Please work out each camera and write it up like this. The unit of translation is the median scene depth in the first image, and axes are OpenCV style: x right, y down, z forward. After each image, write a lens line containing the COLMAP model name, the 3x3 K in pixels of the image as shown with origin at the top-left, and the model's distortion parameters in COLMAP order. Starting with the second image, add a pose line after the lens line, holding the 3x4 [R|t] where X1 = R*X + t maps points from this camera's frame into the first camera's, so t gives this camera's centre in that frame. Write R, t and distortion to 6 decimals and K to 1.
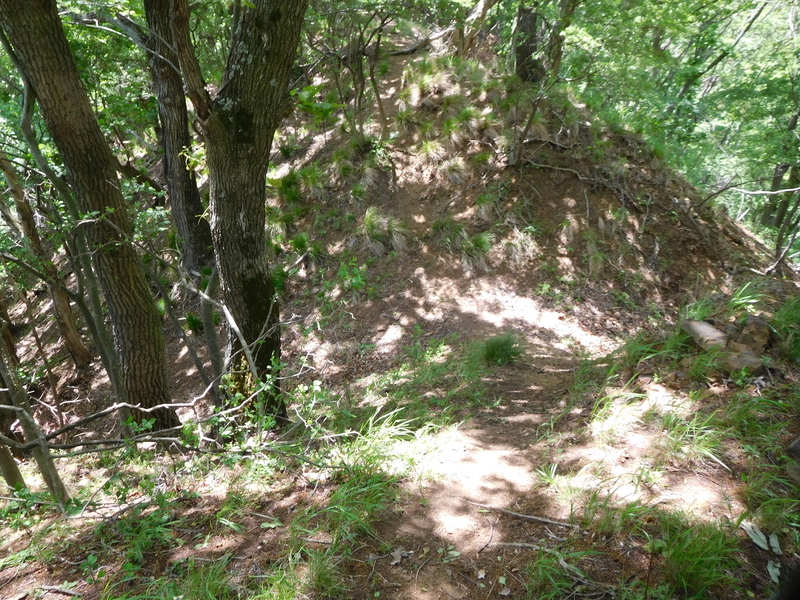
lens RADIAL K [[620.2, 0, 400.0], [0, 620.2, 300.0], [0, 0, 1]] dist [-0.007149, -0.007940]
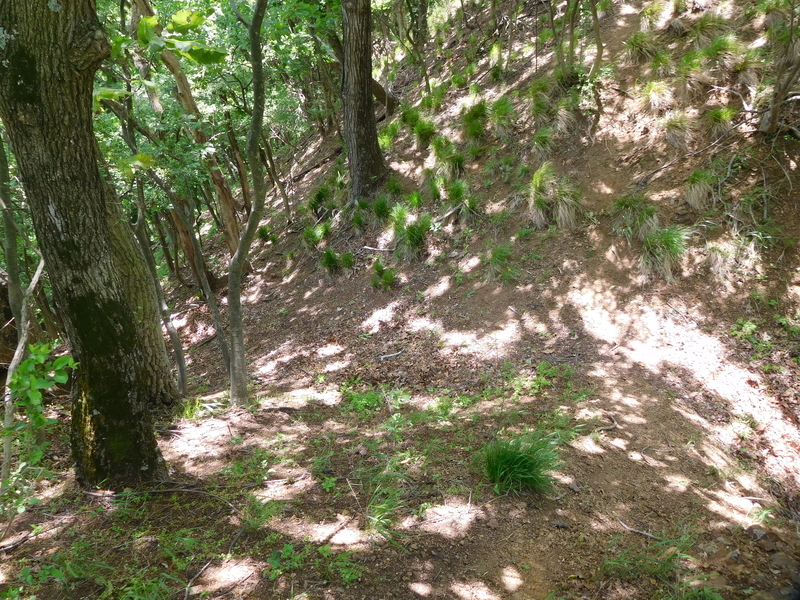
lens RADIAL K [[620.2, 0, 400.0], [0, 620.2, 300.0], [0, 0, 1]] dist [-0.007149, -0.007940]
pose [[0.884736, 0.237609, -0.400980, 0.141756], [-0.179845, 0.967709, 0.176622, -0.086825], [0.429998, -0.084149, 0.898899, 0.210356]]
